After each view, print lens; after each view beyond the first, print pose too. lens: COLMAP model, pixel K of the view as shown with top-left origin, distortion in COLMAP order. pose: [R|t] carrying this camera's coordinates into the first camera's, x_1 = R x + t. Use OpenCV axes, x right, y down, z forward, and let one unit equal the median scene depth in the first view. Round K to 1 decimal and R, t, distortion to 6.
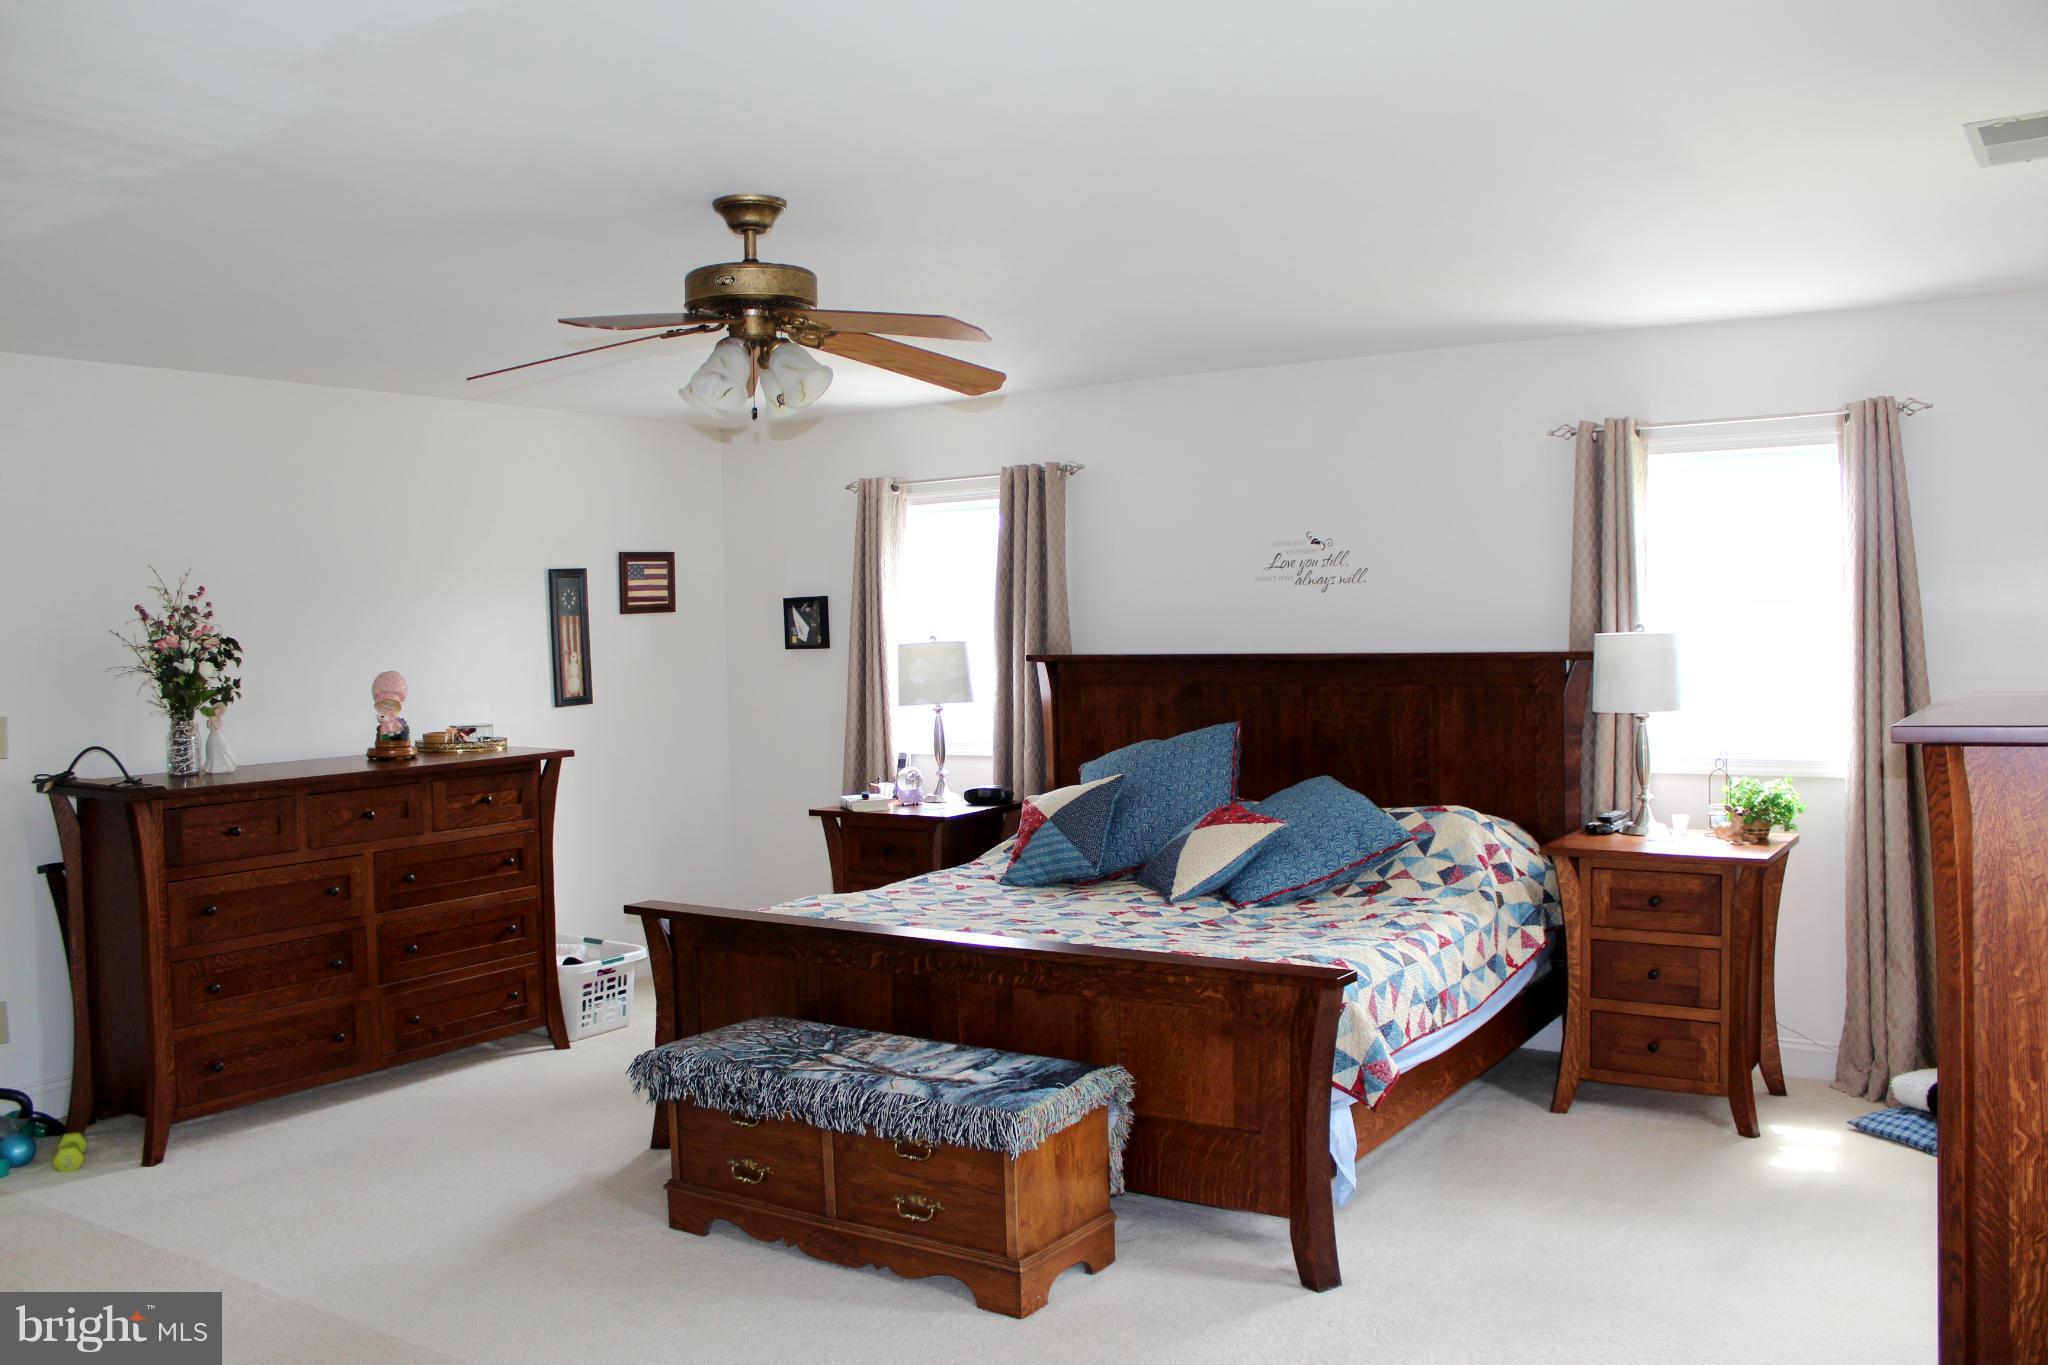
lens RADIAL K [[1708.3, 0, 1025.5], [0, 1708.3, 655.7], [0, 0, 1]] dist [-0.082815, -0.003014]
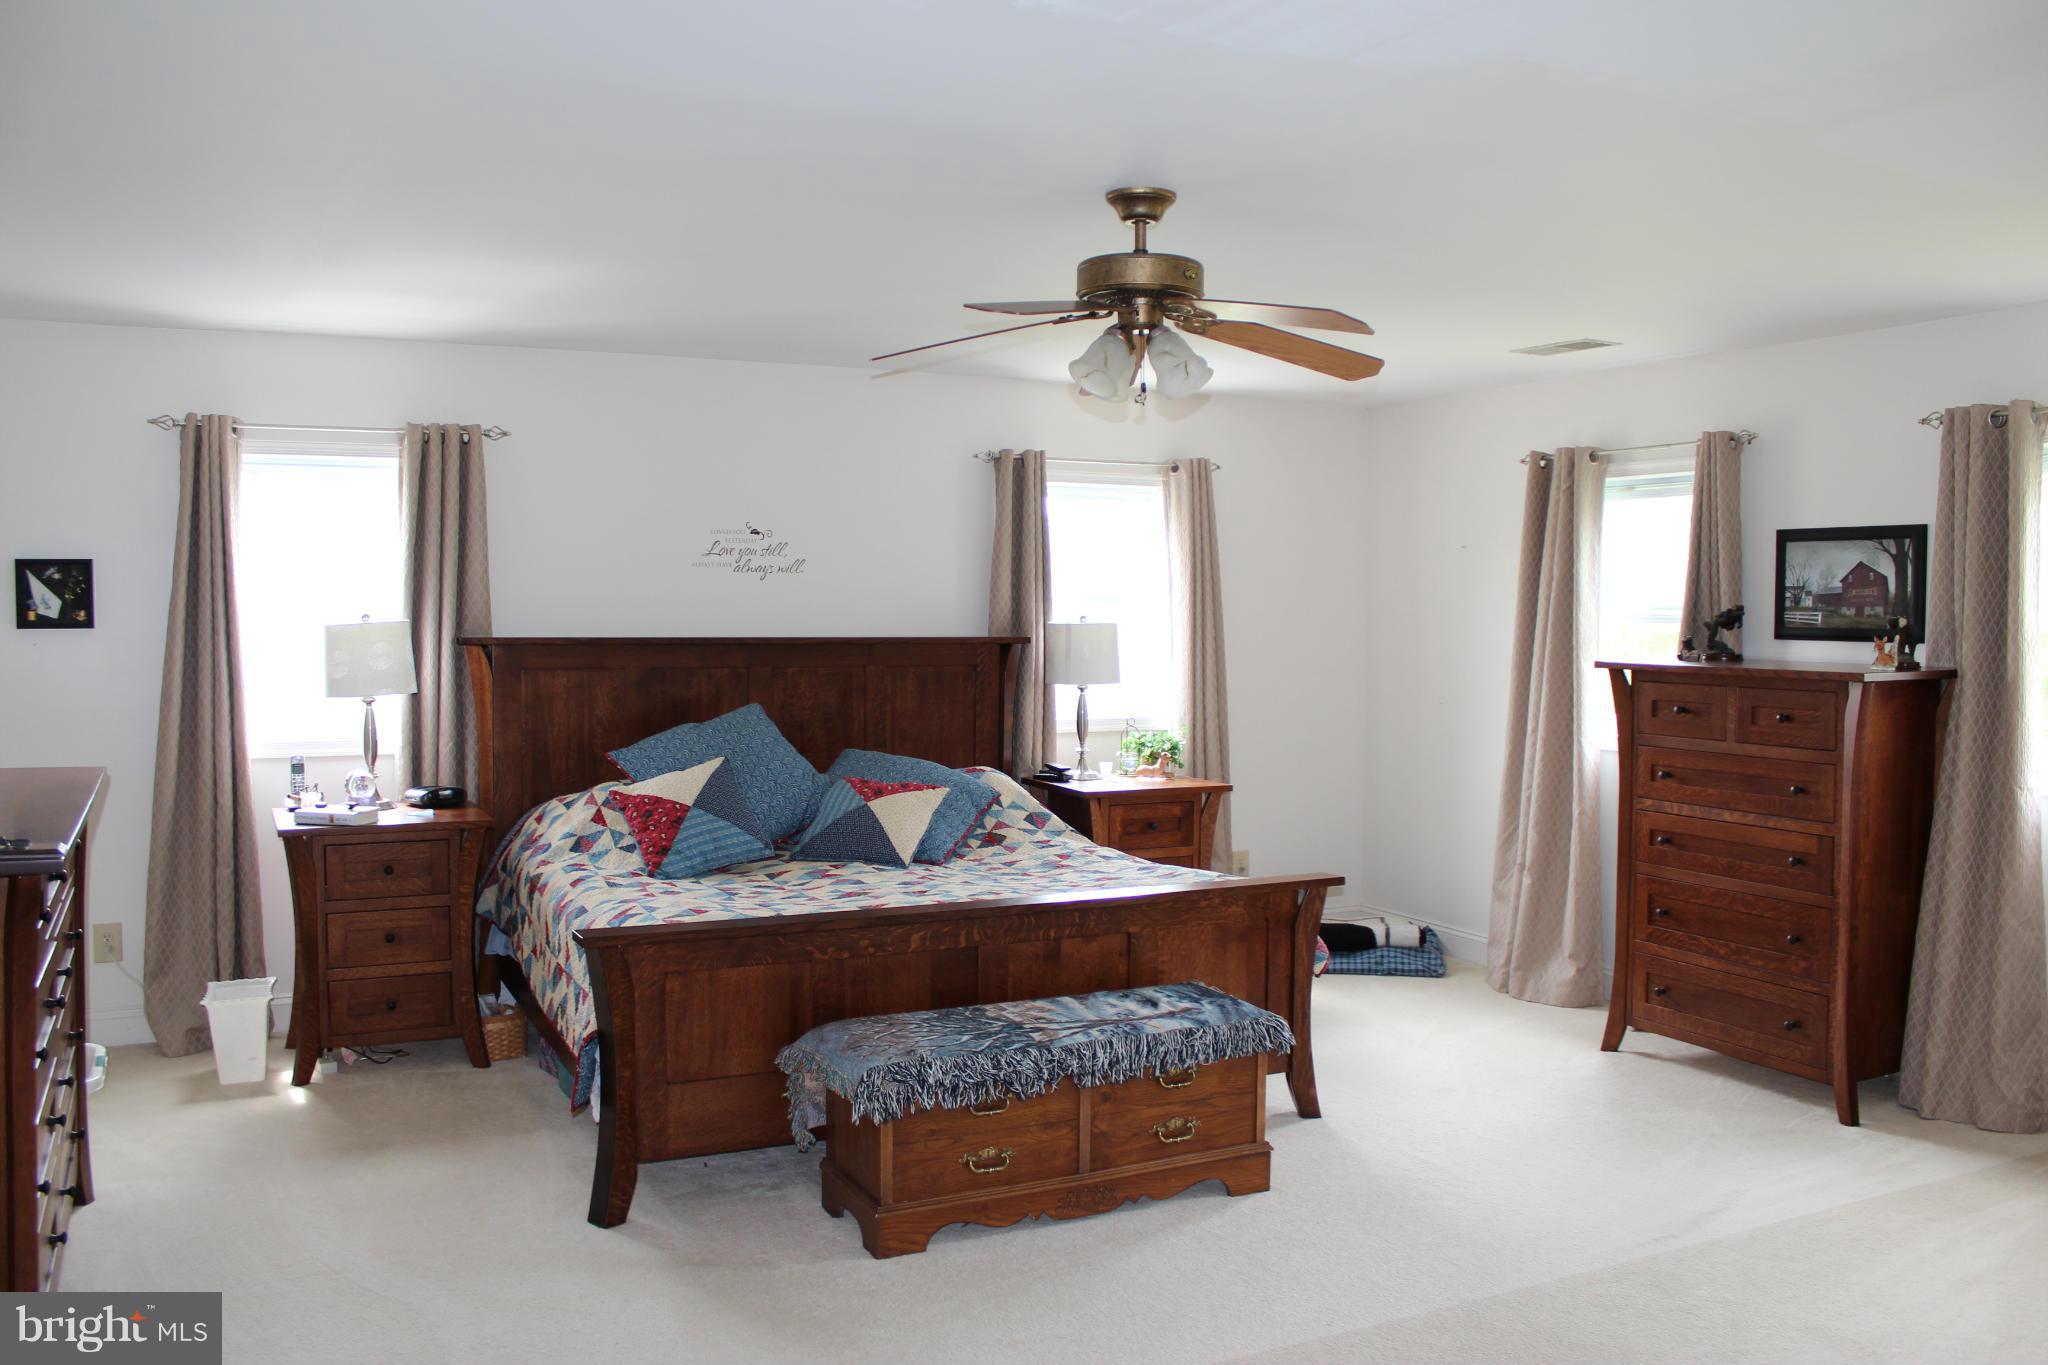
lens RADIAL K [[1694.6, 0, 1024.0], [0, 1694.6, 682.5], [0, 0, 1]] dist [-0.172557, 0.163571]
pose [[0.495780, -0.011957, 0.868366, -0.724381], [-0.000075, 0.999905, 0.013811, 0.013172], [-0.868448, -0.006912, 0.495732, 0.375497]]
